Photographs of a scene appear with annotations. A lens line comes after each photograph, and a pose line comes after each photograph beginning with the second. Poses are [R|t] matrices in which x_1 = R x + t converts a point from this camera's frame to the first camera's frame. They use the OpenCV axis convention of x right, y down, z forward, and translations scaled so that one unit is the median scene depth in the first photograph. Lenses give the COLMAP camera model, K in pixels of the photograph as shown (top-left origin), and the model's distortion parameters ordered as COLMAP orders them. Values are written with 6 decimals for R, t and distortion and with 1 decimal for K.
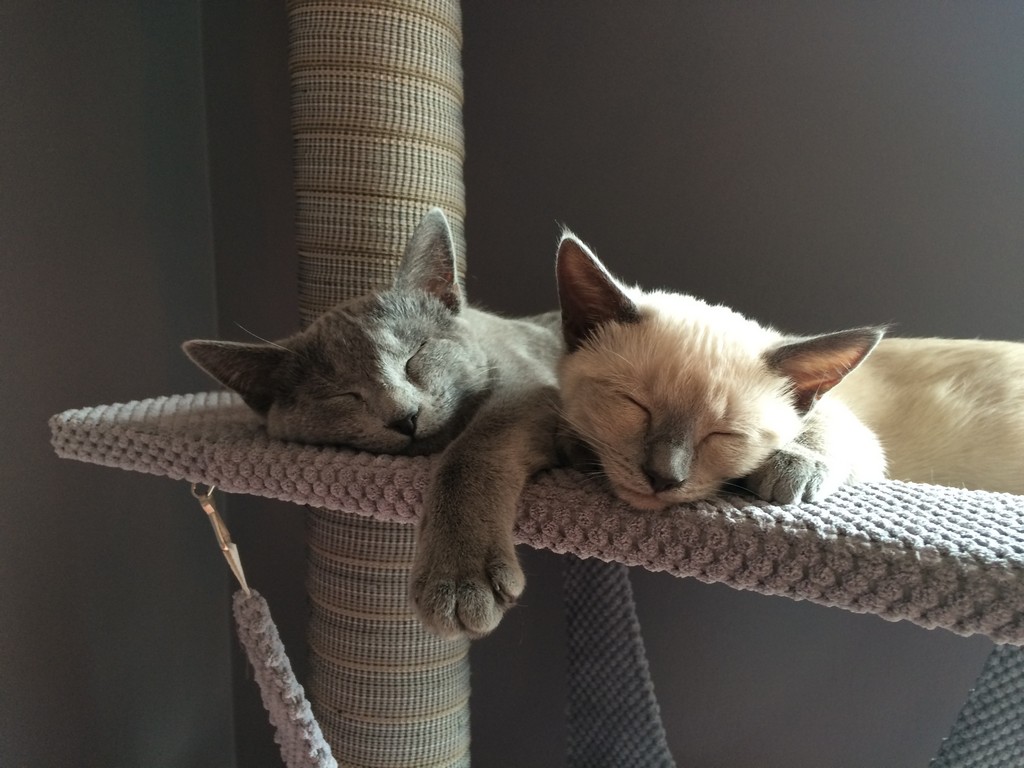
lens RADIAL K [[900.4, 0, 511.4], [0, 900.4, 386.0], [0, 0, 1]] dist [0.046192, -0.054831]
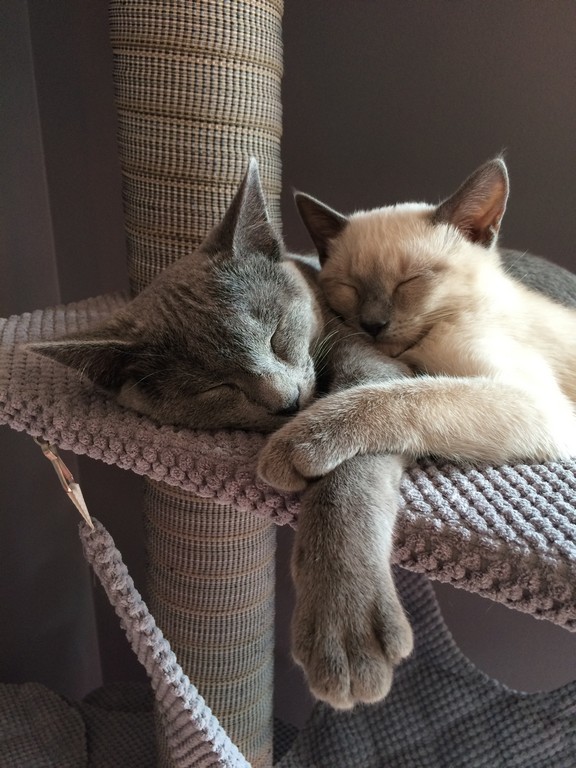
lens RADIAL K [[675.3, 0, 288.5], [0, 675.3, 392.4], [0, 0, 1]] dist [0.046192, -0.054831]
pose [[0.999720, 0.019510, 0.013375, -0.053180], [-0.022235, 0.968007, 0.249936, -0.108799], [-0.008071, -0.250164, 0.968170, 0.190322]]
